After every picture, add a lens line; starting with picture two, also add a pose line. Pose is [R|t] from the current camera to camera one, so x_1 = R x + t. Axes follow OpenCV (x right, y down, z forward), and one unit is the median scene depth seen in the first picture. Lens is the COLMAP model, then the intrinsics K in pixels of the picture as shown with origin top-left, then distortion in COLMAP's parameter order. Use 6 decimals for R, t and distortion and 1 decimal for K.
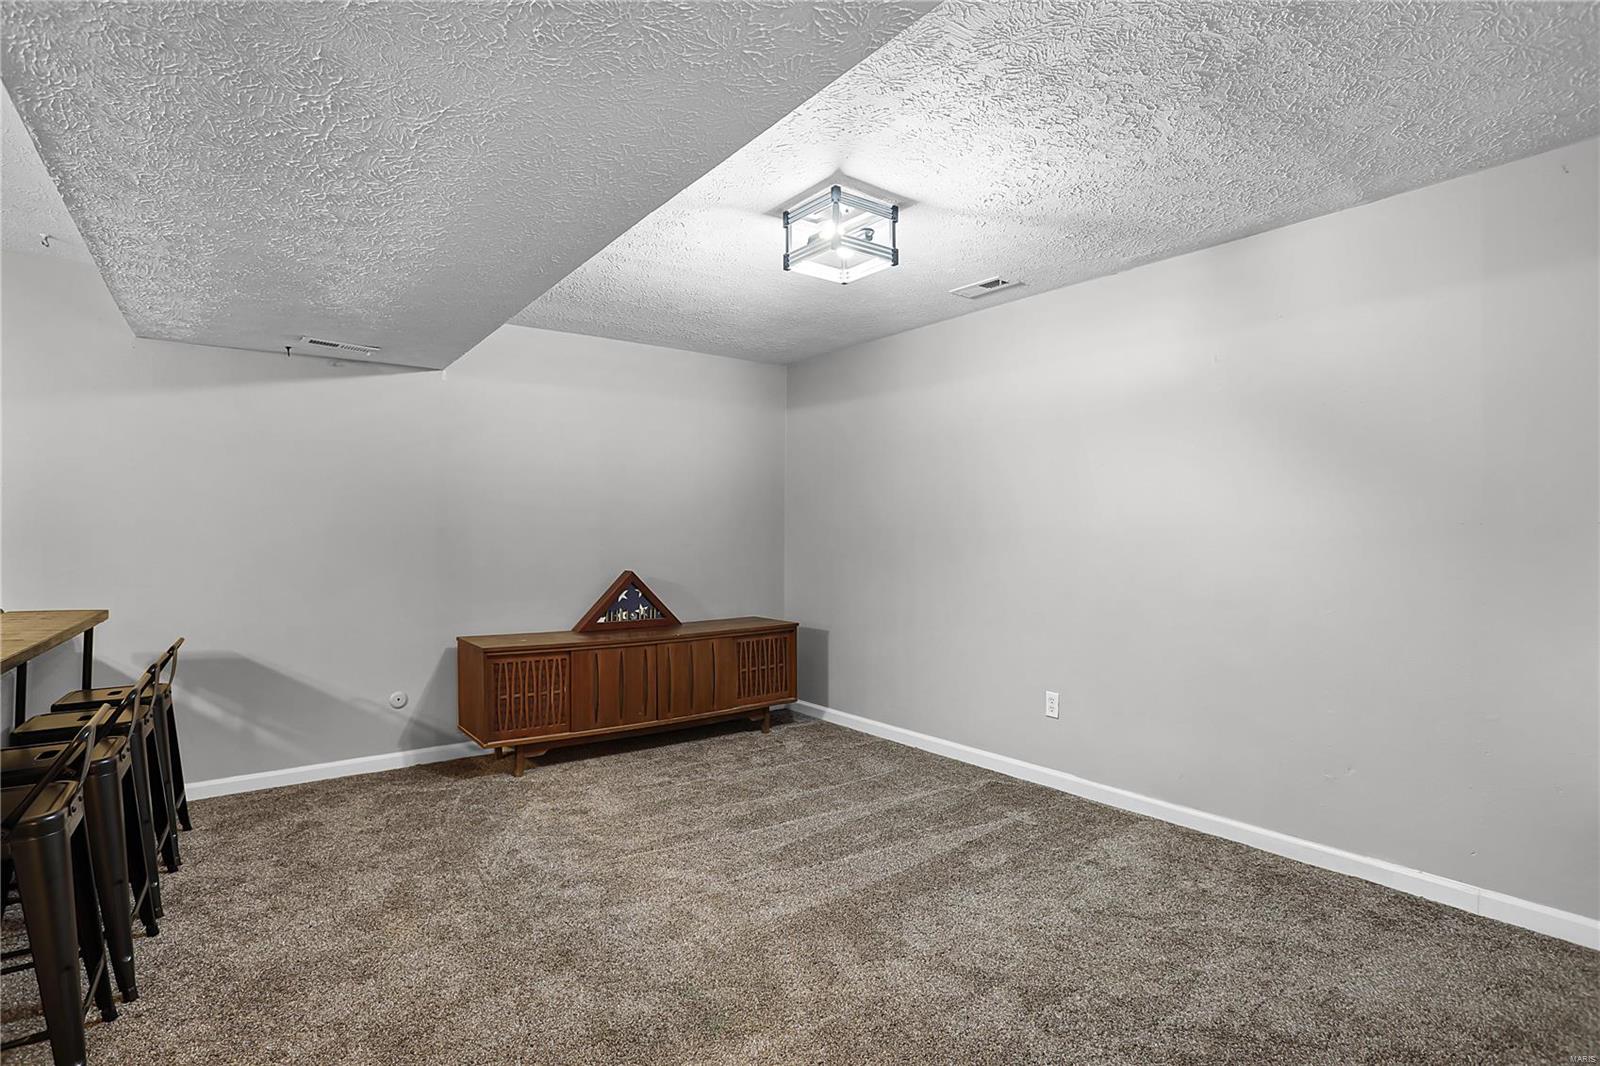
lens RADIAL K [[774.8, 0, 791.7], [0, 774.8, 533.7], [0, 0, 1]] dist [-0.040572, 0.000150]
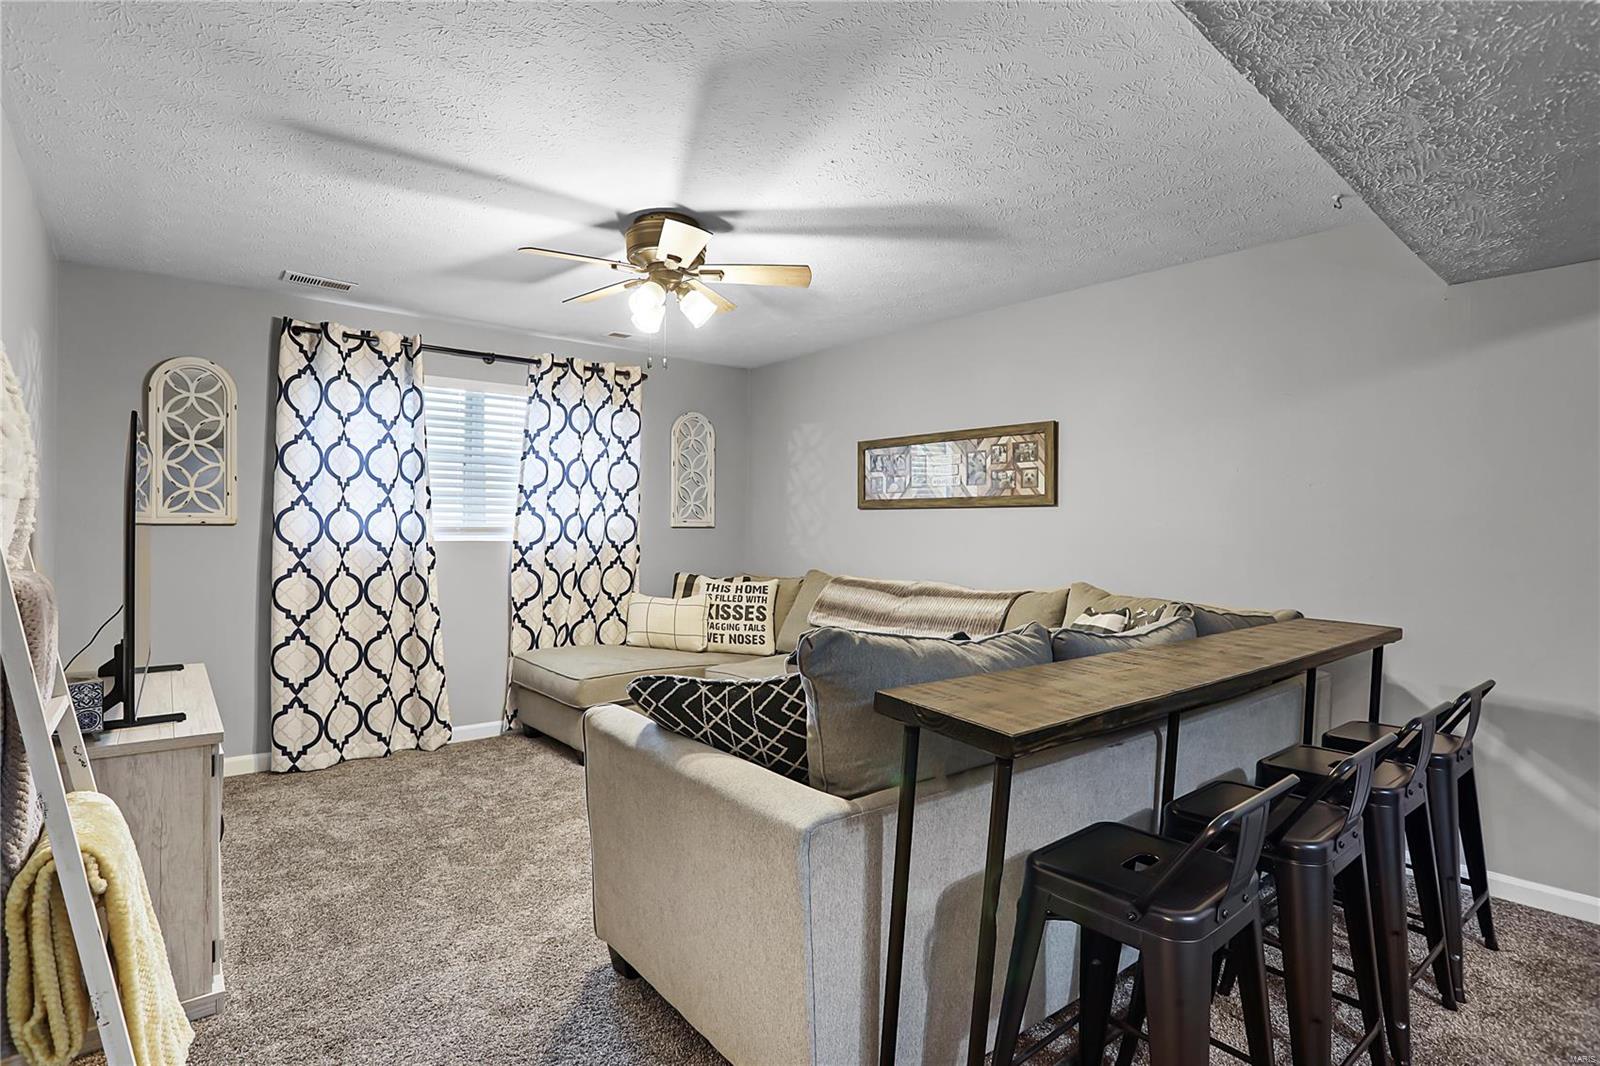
lens RADIAL K [[791.1, 0, 786.0], [0, 791.1, 533.5], [0, 0, 1]] dist [-0.081110, 0.039828]
pose [[0.091383, 0.045237, -0.994788, -0.145533], [-0.009972, 0.998959, 0.044511, -0.032986], [0.995766, 0.005853, 0.091739, 0.247850]]
